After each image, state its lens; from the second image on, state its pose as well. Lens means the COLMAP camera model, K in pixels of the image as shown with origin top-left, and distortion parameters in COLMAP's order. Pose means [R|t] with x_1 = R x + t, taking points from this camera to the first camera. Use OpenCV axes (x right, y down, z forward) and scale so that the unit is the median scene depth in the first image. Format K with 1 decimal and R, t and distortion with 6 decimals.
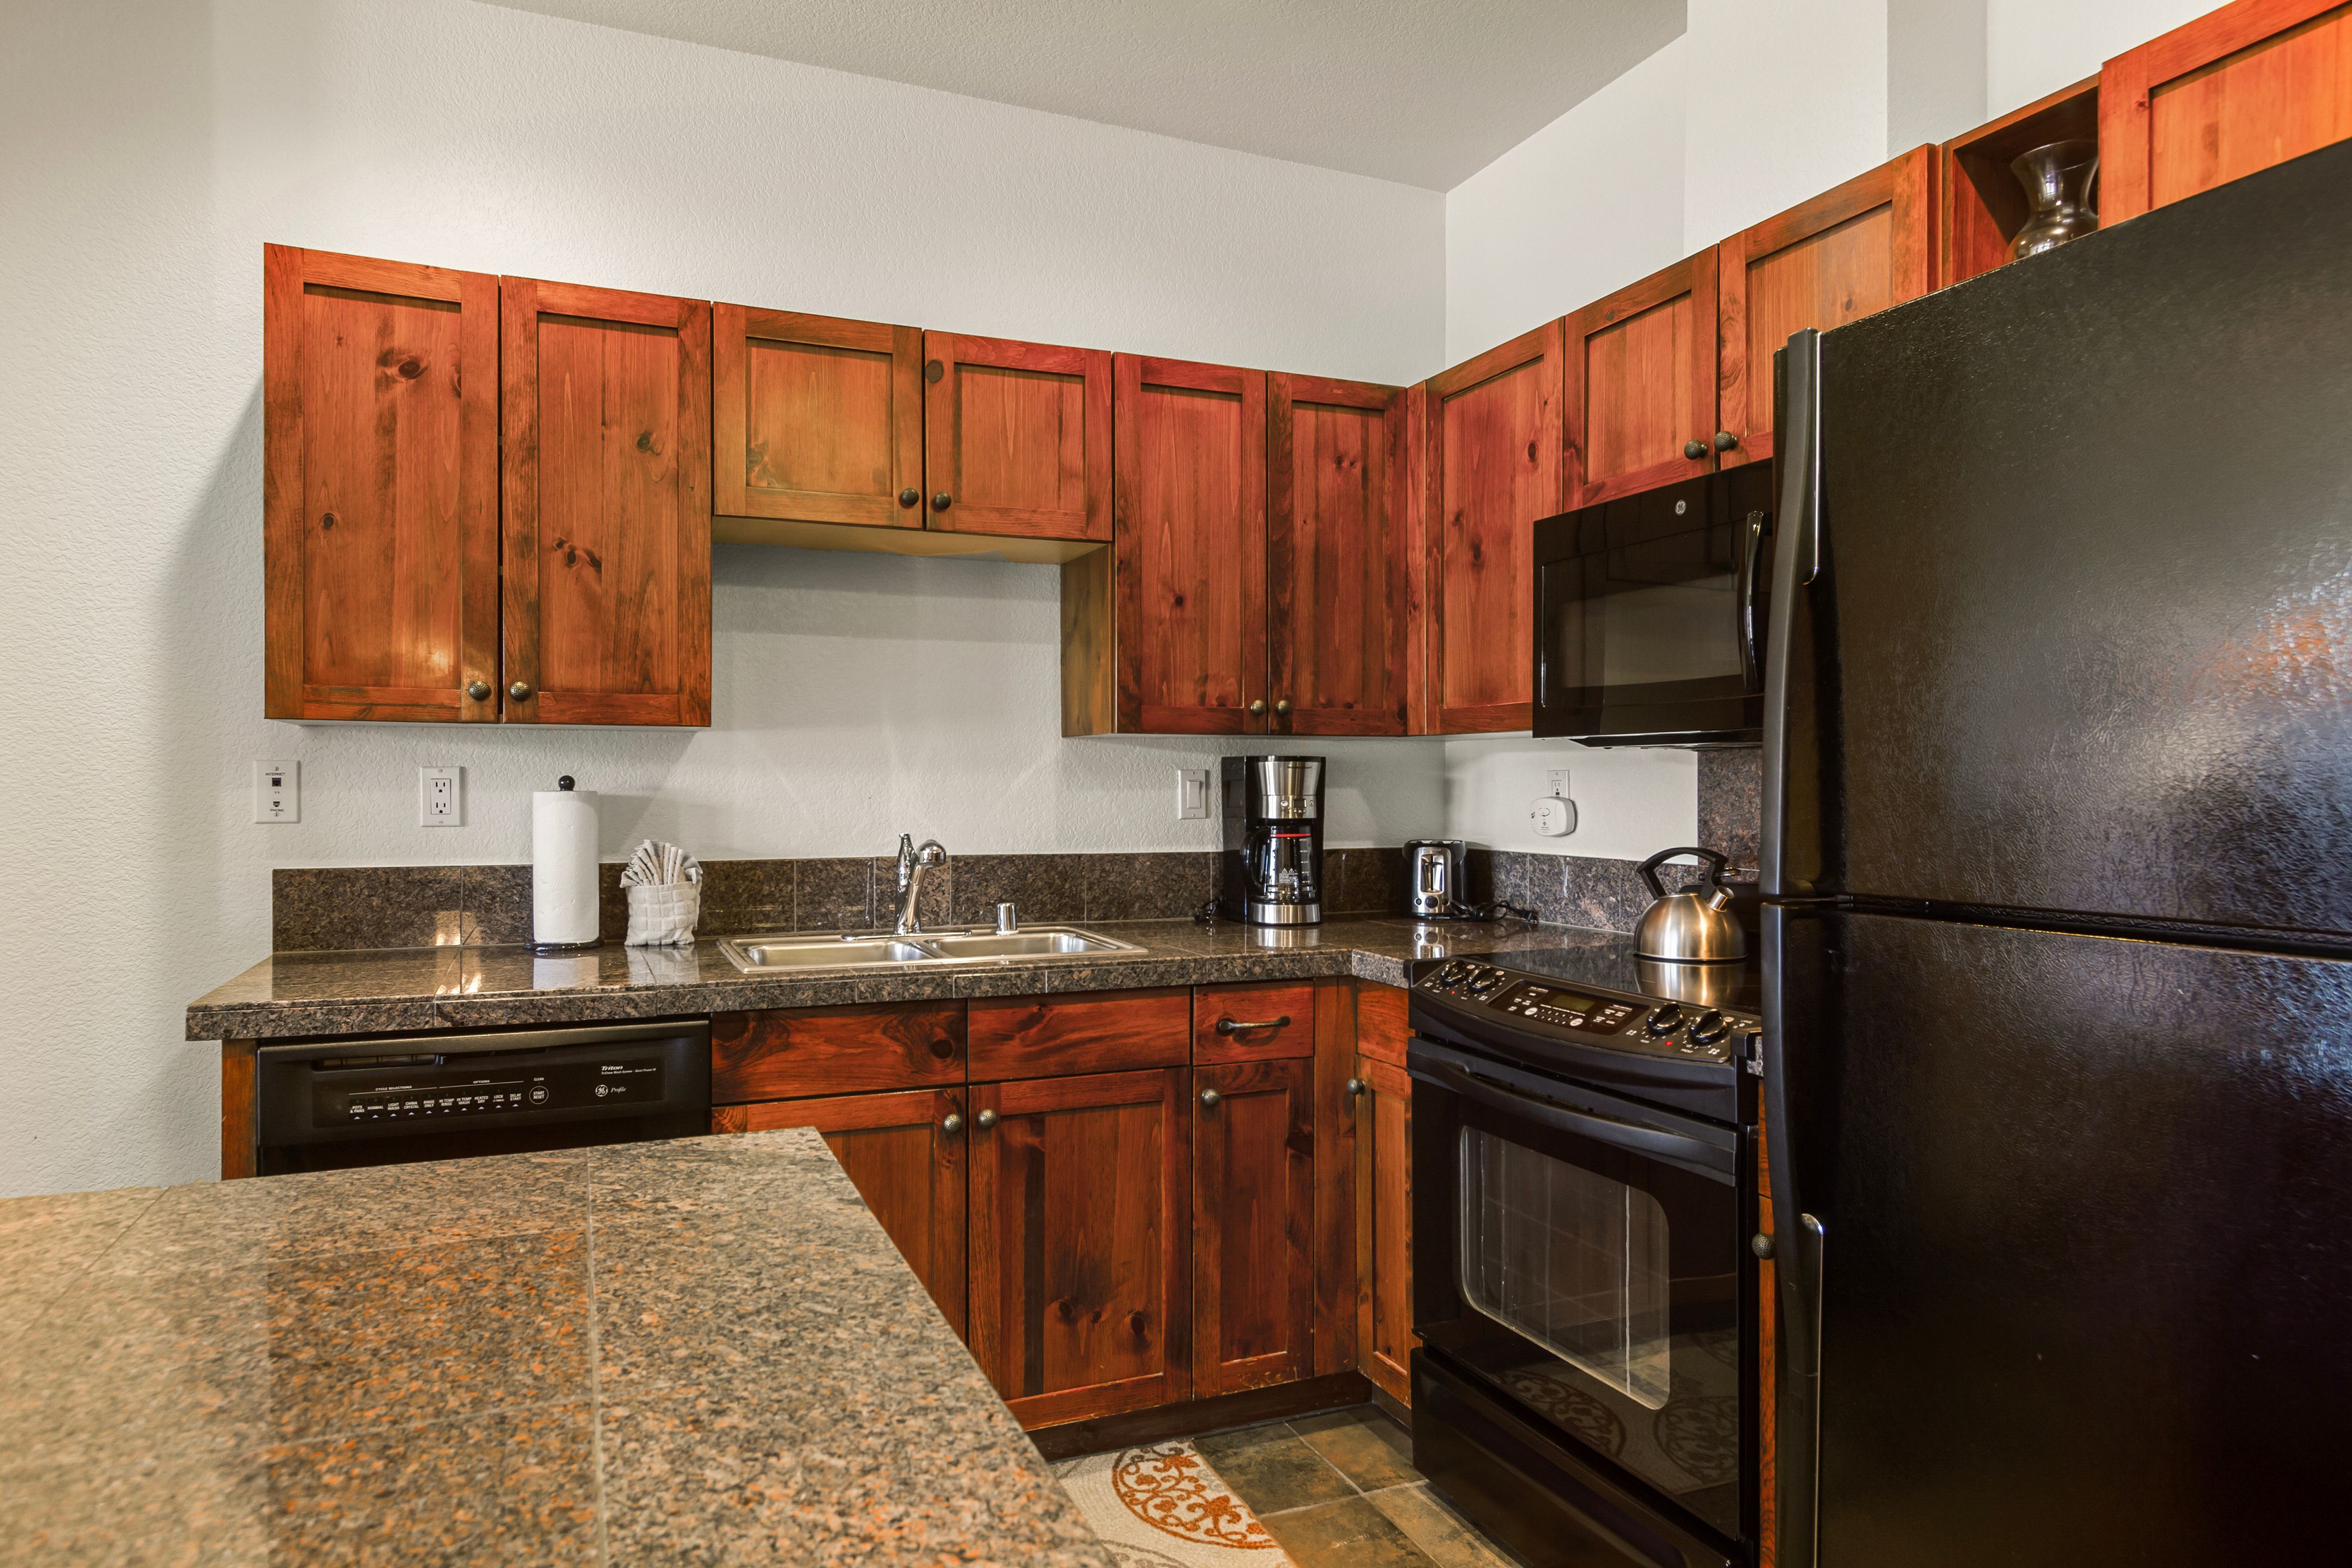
lens RADIAL K [[1426.1, 0, 1172.8], [0, 1426.1, 790.7], [0, 0, 1]] dist [0.006544, 0.001359]
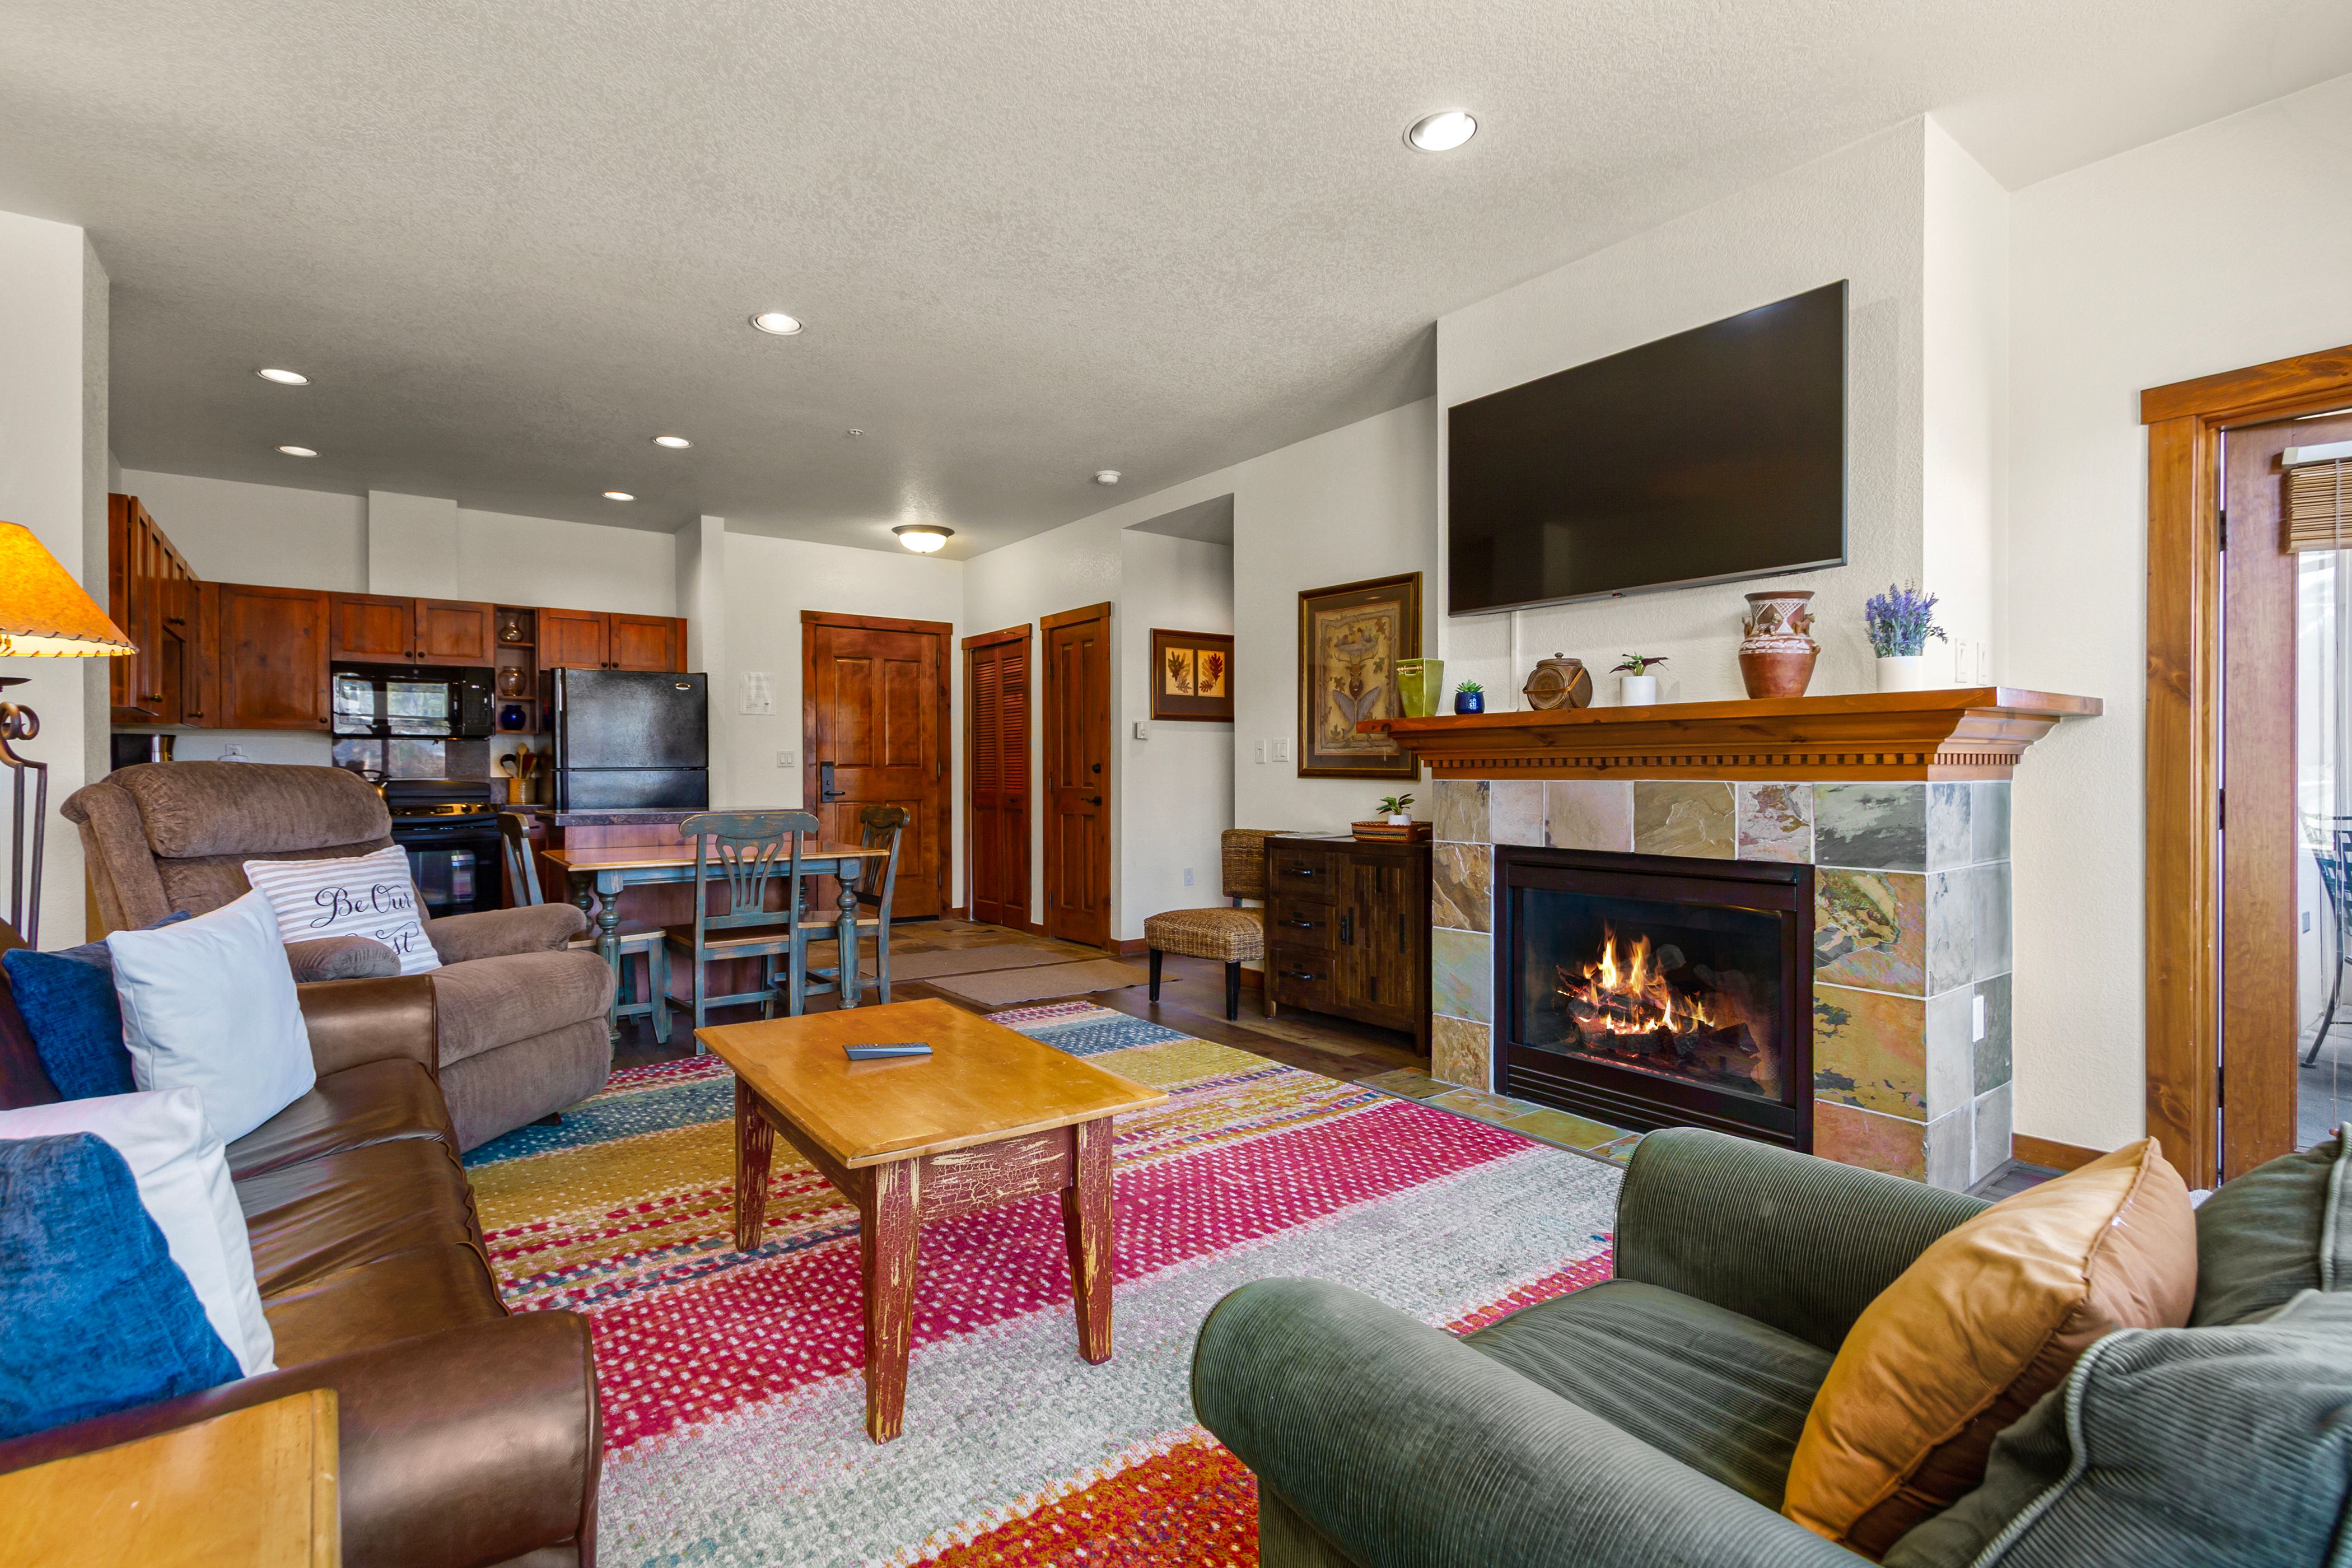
lens RADIAL K [[1094.1, 0, 1176.0], [0, 1094.1, 784.0], [0, 0, 1]] dist [-0.000800, -0.000955]
pose [[-0.244508, -0.008070, 0.969614, -2.385725], [0.009280, 0.999900, 0.010662, 0.060602], [-0.969603, 0.011605, -0.244409, -0.145546]]
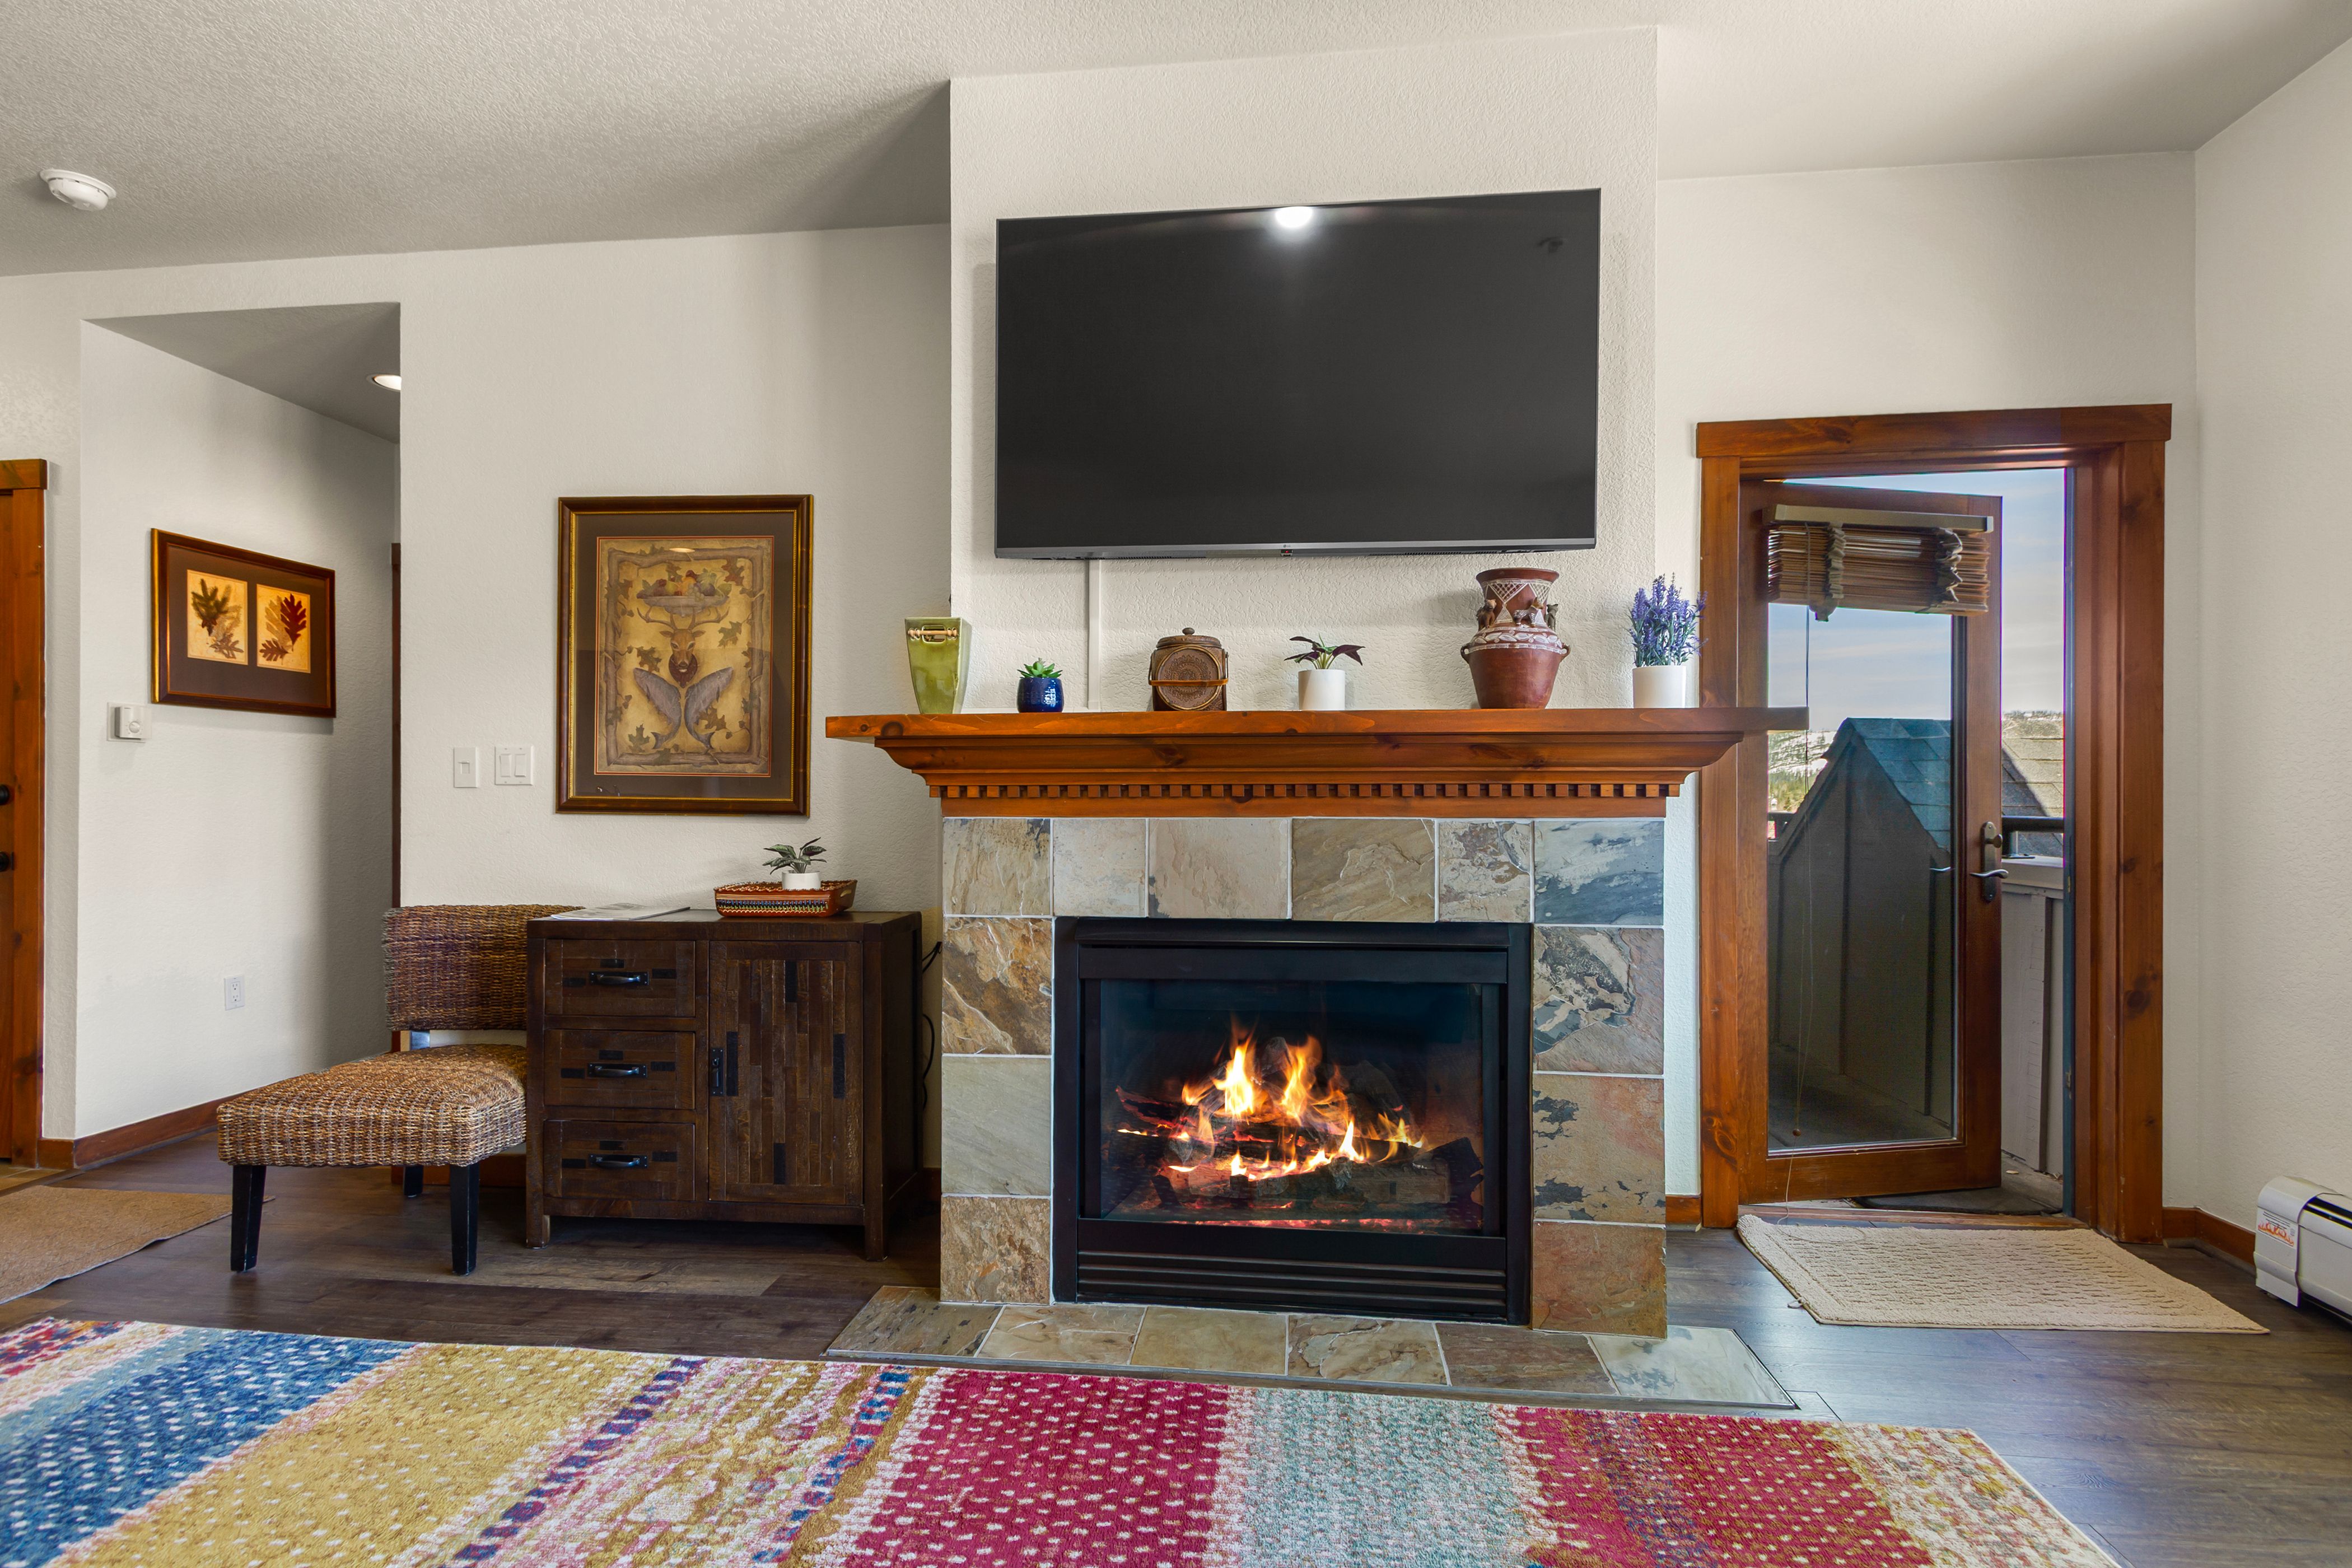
lens RADIAL K [[1130.9, 0, 1175.9], [0, 1130.9, 799.1], [0, 0, 1]] dist [0.006596, -0.001141]
pose [[-0.873335, 0.002188, 0.487115, -1.656832], [0.004447, 0.999984, 0.003482, 0.056066], [-0.487099, 0.005207, -0.873331, -0.110078]]
